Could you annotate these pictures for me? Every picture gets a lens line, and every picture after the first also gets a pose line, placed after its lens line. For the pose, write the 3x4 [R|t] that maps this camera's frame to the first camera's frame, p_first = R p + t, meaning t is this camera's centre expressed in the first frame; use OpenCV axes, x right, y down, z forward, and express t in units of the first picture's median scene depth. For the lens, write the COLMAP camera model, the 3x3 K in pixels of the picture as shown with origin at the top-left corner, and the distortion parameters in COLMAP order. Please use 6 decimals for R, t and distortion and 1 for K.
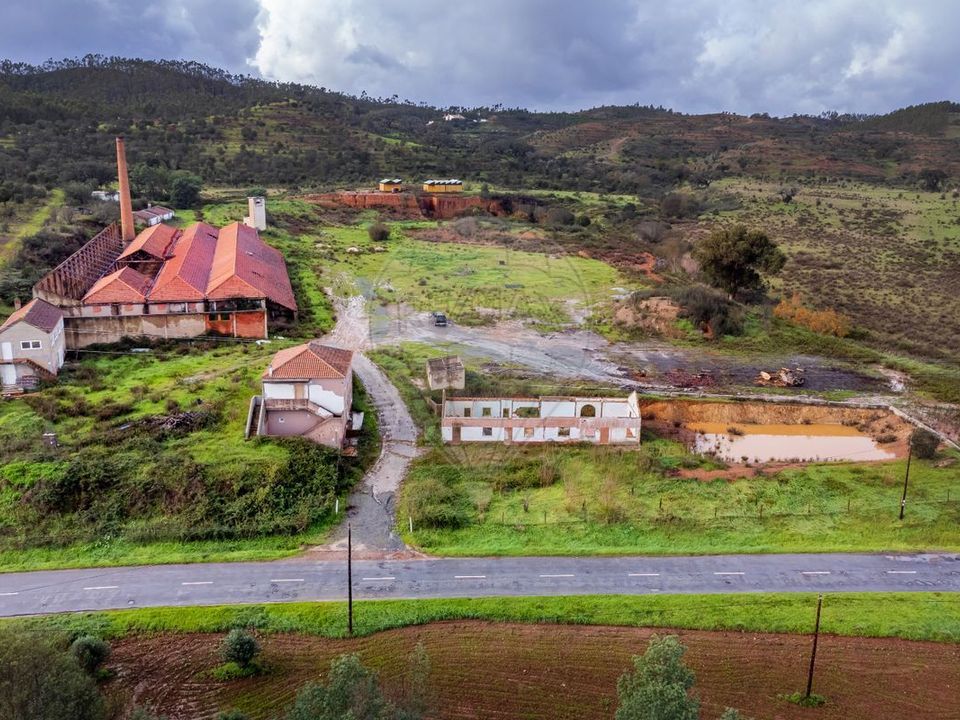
lens RADIAL K [[775.2, 0, 480.0], [0, 775.2, 360.0], [0, 0, 1]] dist [0.090122, -0.119258]
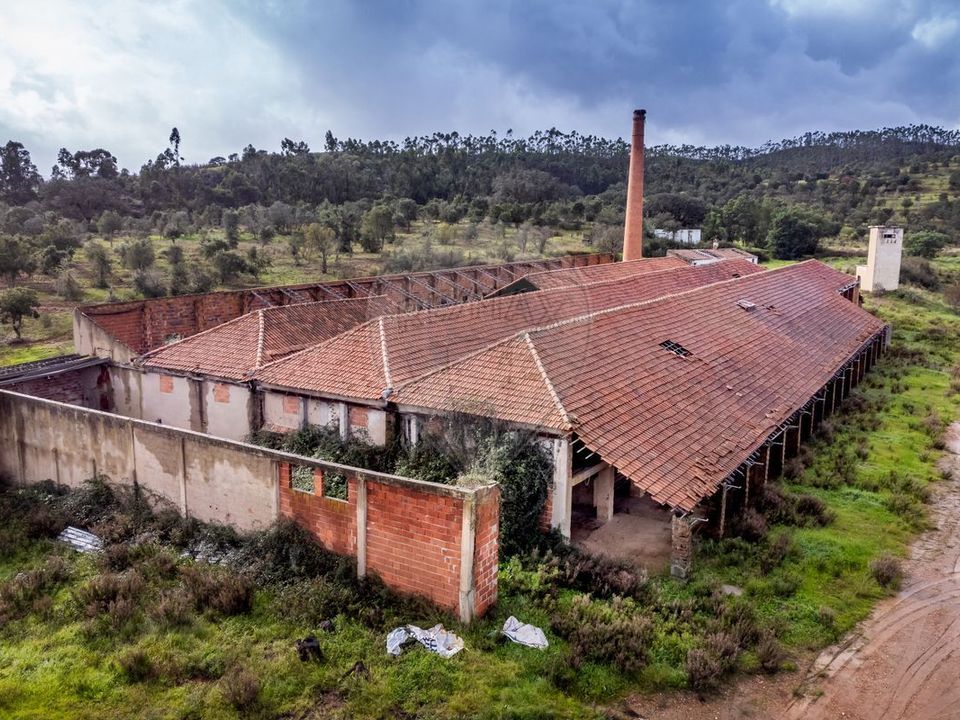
lens RADIAL K [[775.2, 0, 480.0], [0, 775.2, 360.0], [0, 0, 1]] dist [0.090122, -0.119258]
pose [[0.655299, 0.115272, -0.746523, -0.117146], [-0.204837, 0.978374, -0.028734, -0.093042], [0.727066, 0.171745, 0.664739, 0.844208]]
